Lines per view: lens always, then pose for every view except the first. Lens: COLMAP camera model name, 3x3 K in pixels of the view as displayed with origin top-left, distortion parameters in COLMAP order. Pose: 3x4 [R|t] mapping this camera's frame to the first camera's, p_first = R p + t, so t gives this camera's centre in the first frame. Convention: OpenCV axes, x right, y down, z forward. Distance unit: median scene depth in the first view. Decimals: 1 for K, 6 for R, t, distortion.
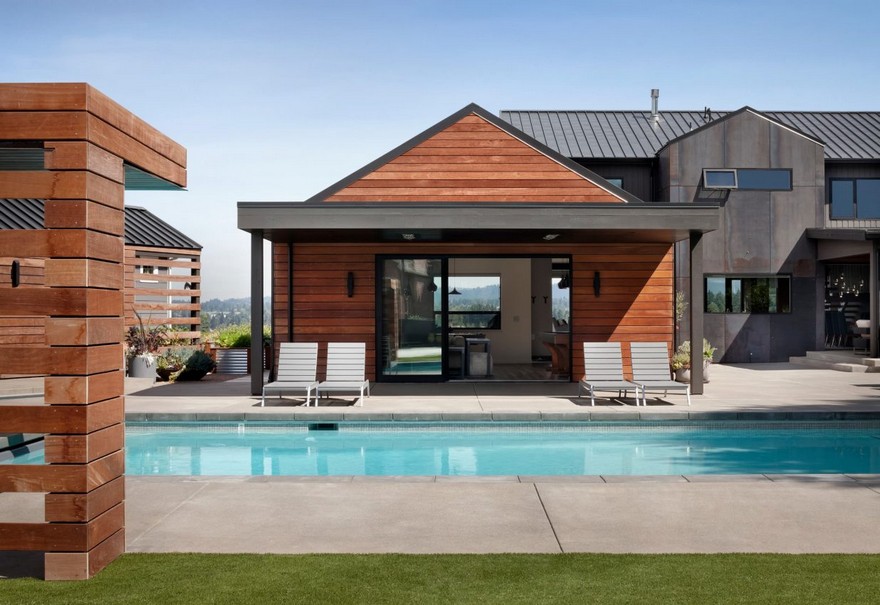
lens RADIAL K [[632.3, 0, 440.0], [0, 632.3, 302.5], [0, 0, 1]] dist [-0.002391, 0.001782]
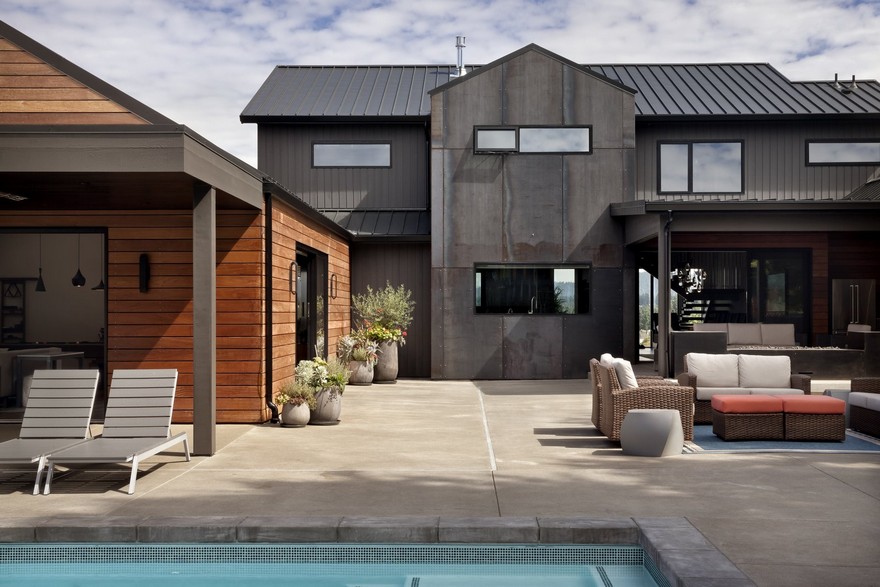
lens RADIAL K [[607.0, 0, 440.0], [0, 607.0, 293.5], [0, 0, 1]] dist [0.020400, 0.000794]
pose [[0.999681, -0.000393, -0.025270, 0.392818], [0.000108, 0.999936, -0.011280, -0.000355], [0.025273, 0.011274, 0.999617, 0.263265]]
